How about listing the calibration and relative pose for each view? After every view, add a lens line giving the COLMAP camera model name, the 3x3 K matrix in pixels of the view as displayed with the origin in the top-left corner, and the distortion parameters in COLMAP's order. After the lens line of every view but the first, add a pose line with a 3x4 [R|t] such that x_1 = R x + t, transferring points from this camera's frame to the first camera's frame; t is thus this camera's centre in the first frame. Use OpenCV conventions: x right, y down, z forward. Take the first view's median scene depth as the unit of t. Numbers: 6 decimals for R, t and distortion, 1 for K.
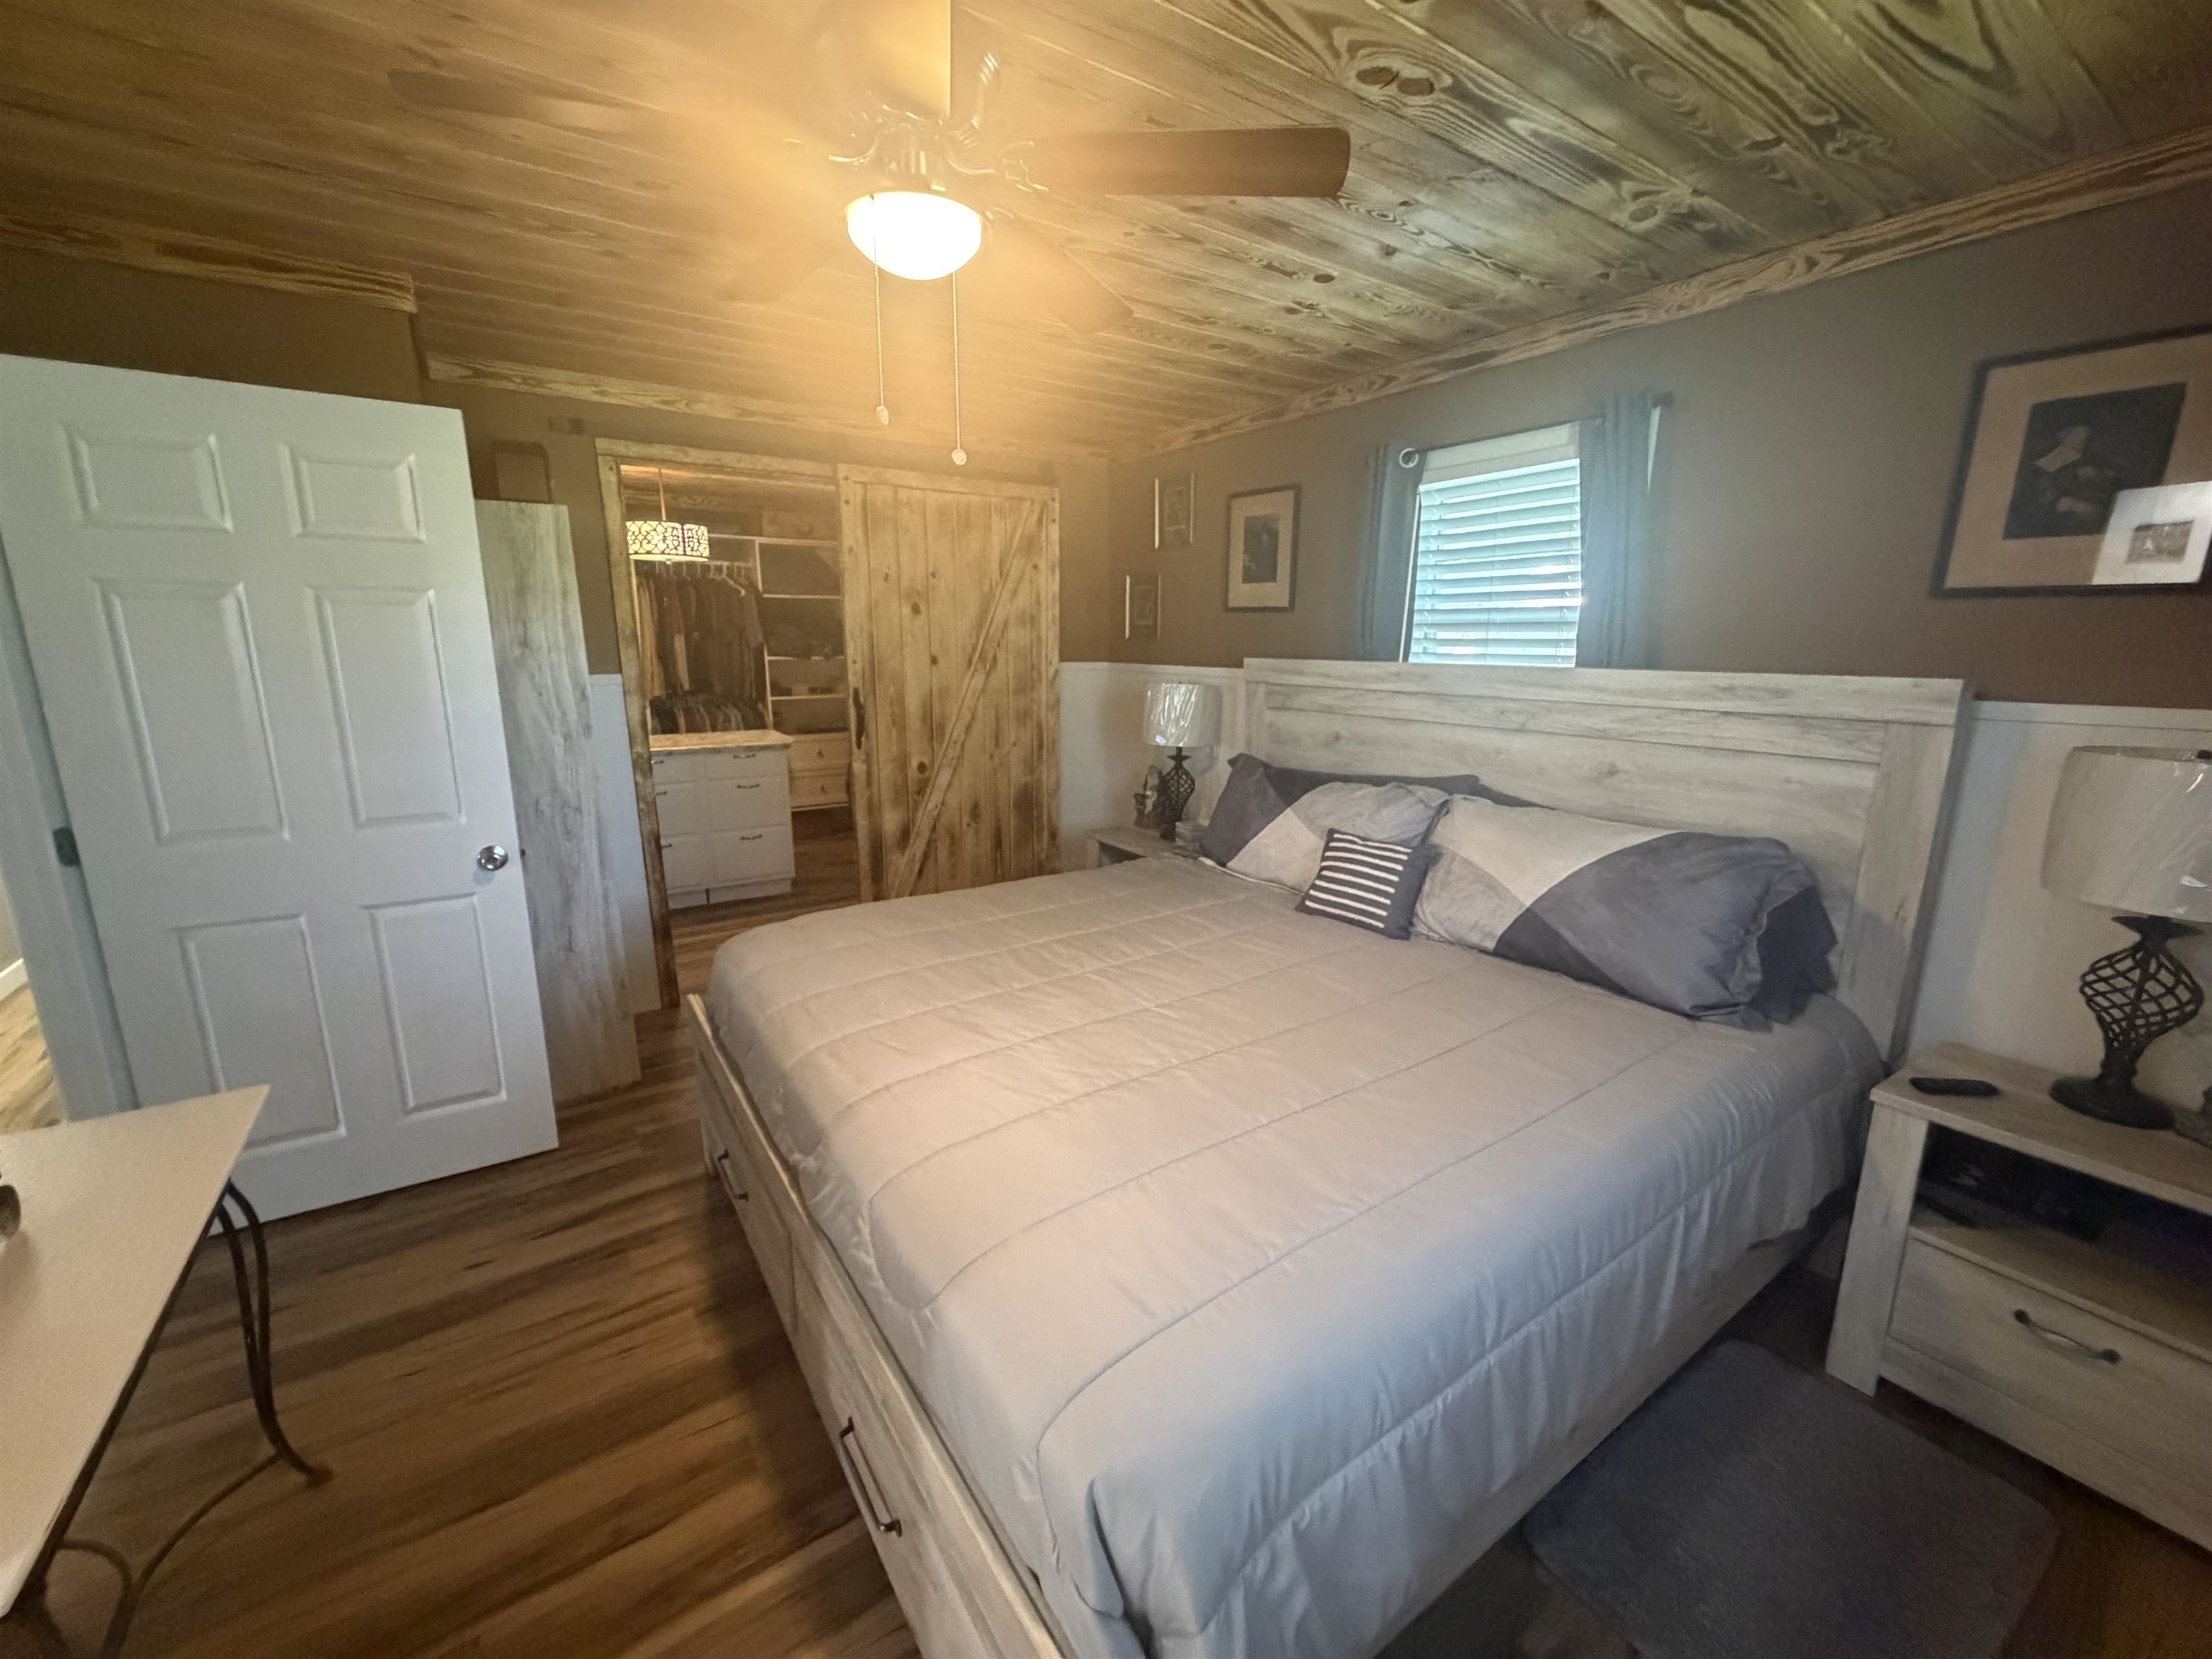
lens RADIAL K [[888.5, 0, 1098.3], [0, 888.5, 825.1], [0, 0, 1]] dist [-0.001432, 0.000783]
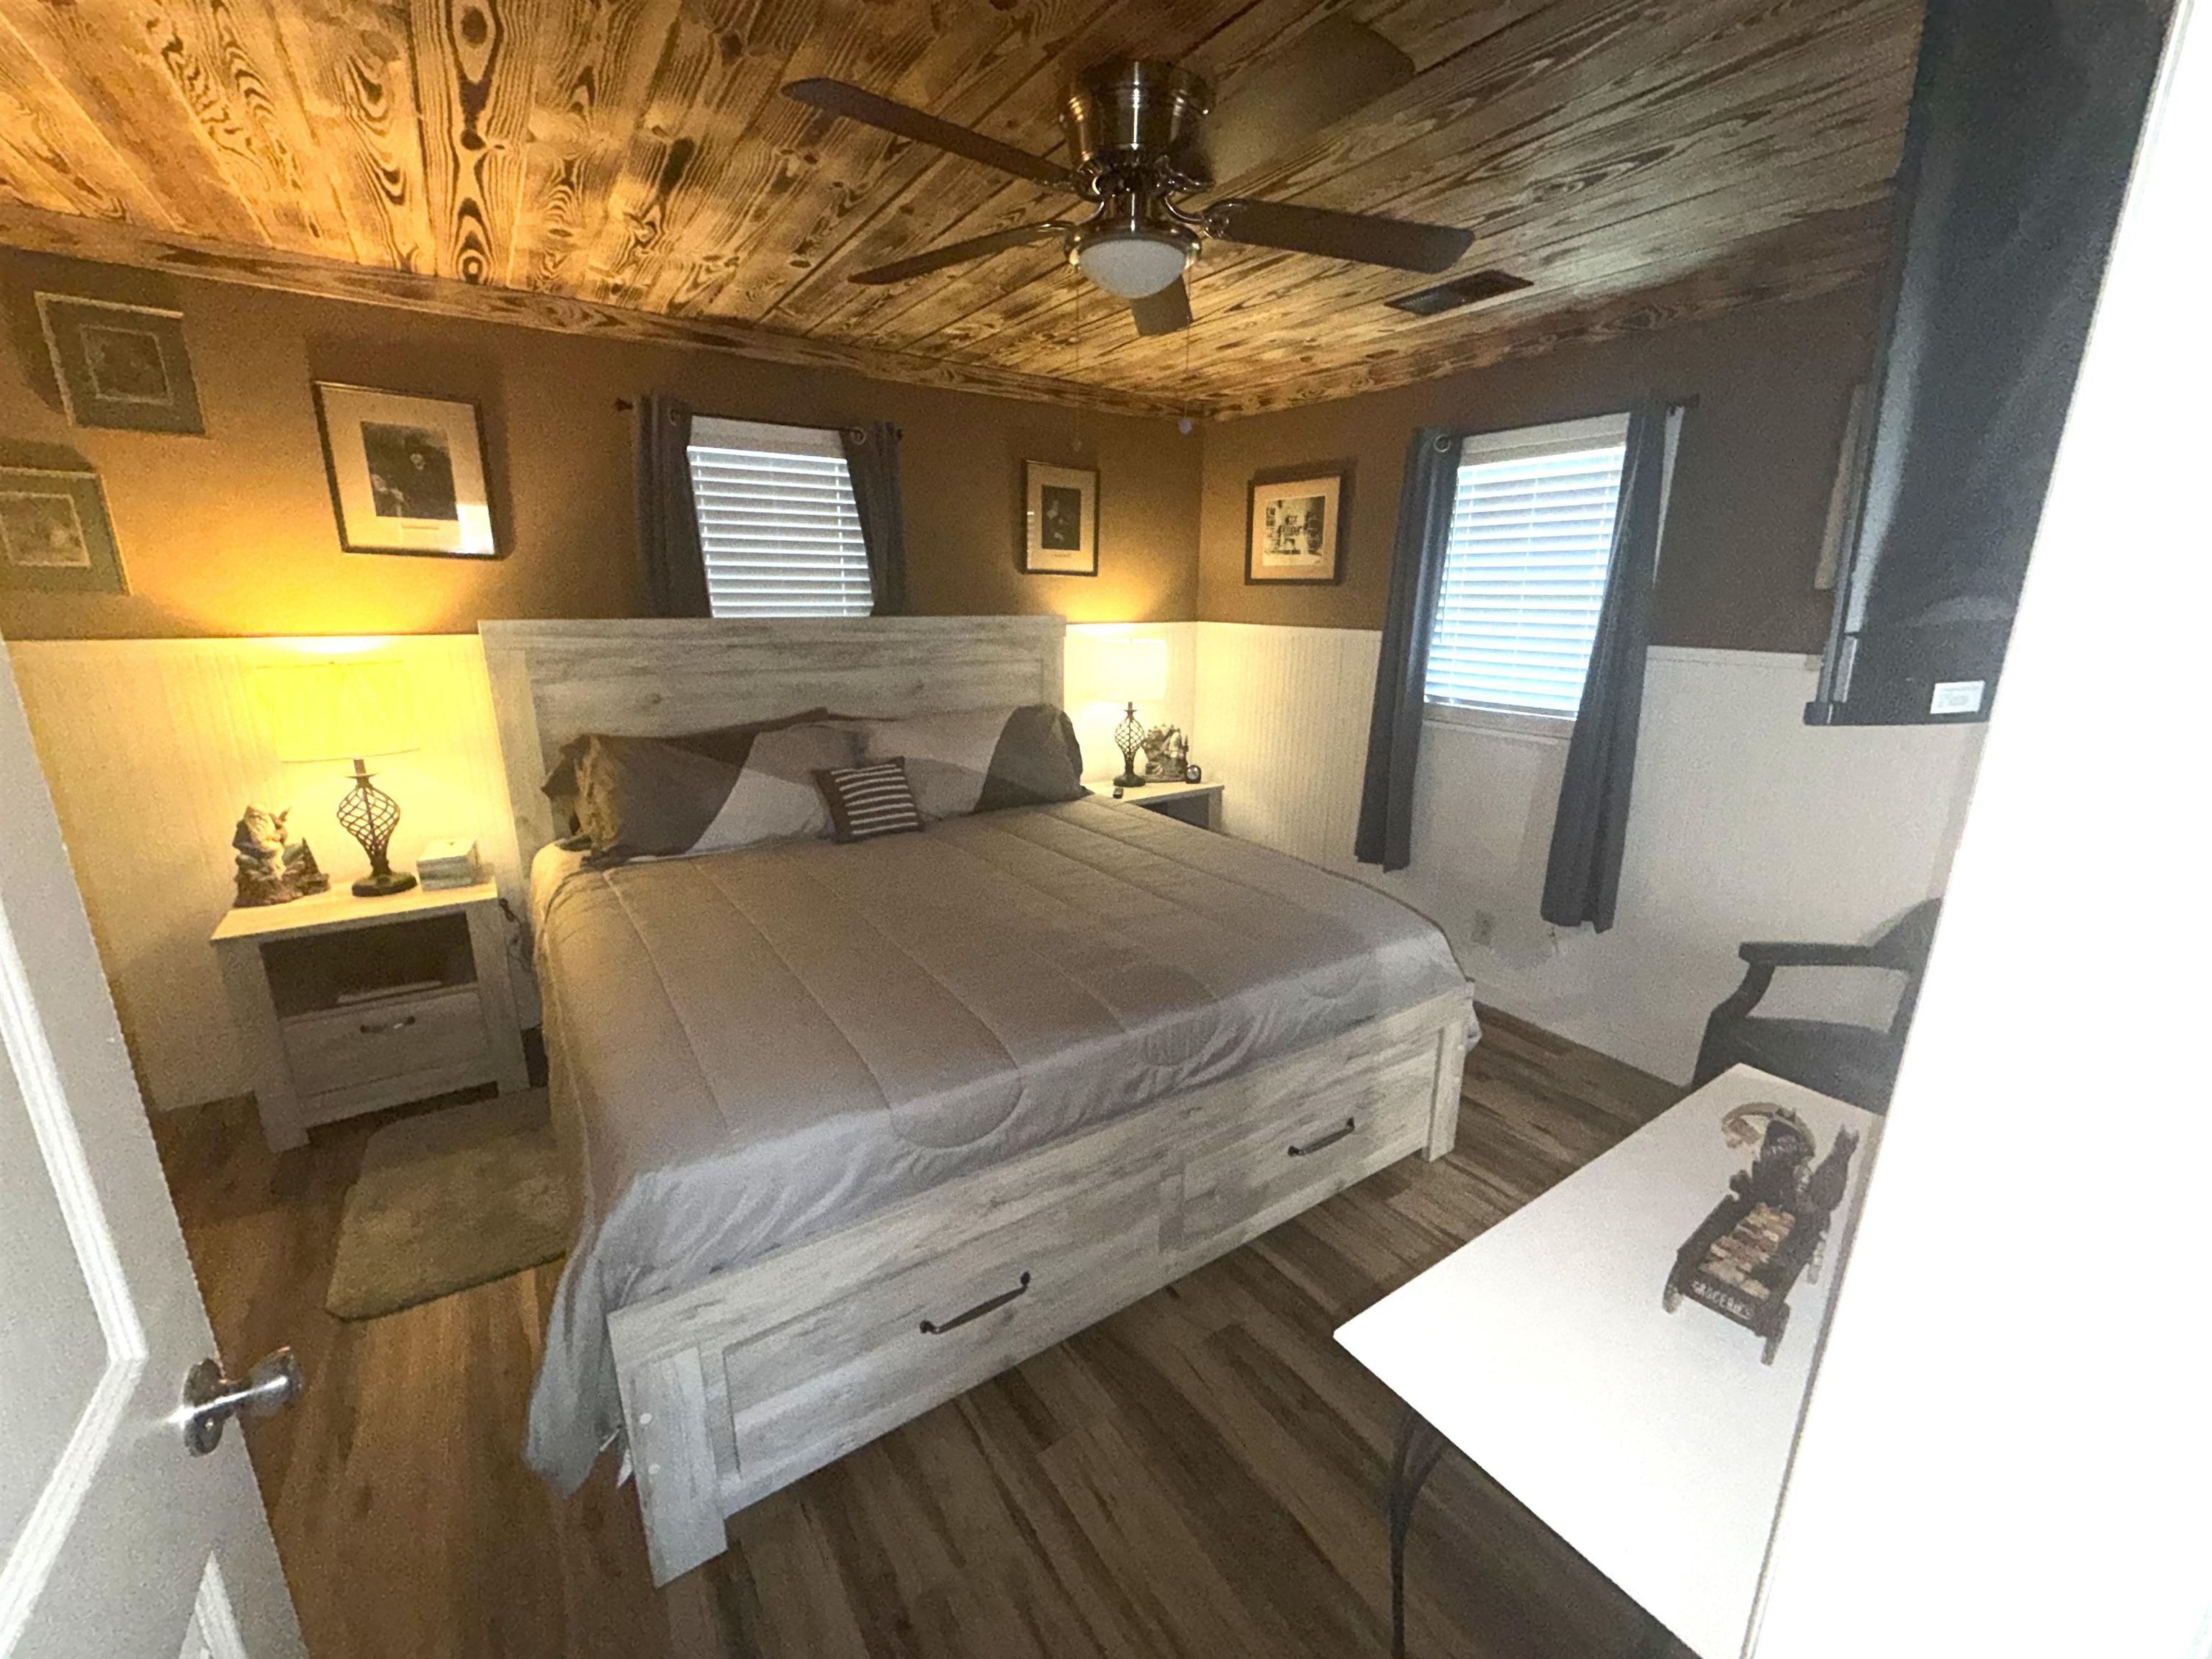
lens RADIAL K [[888.5, 0, 1098.5], [0, 888.5, 823.1], [0, 0, 1]] dist [-0.001432, 0.000783]
pose [[-0.012434, -0.261971, 0.964996, -0.887029], [0.190433, 0.946787, 0.259482, -0.164681], [-0.981622, 0.186993, 0.038115, 0.662136]]
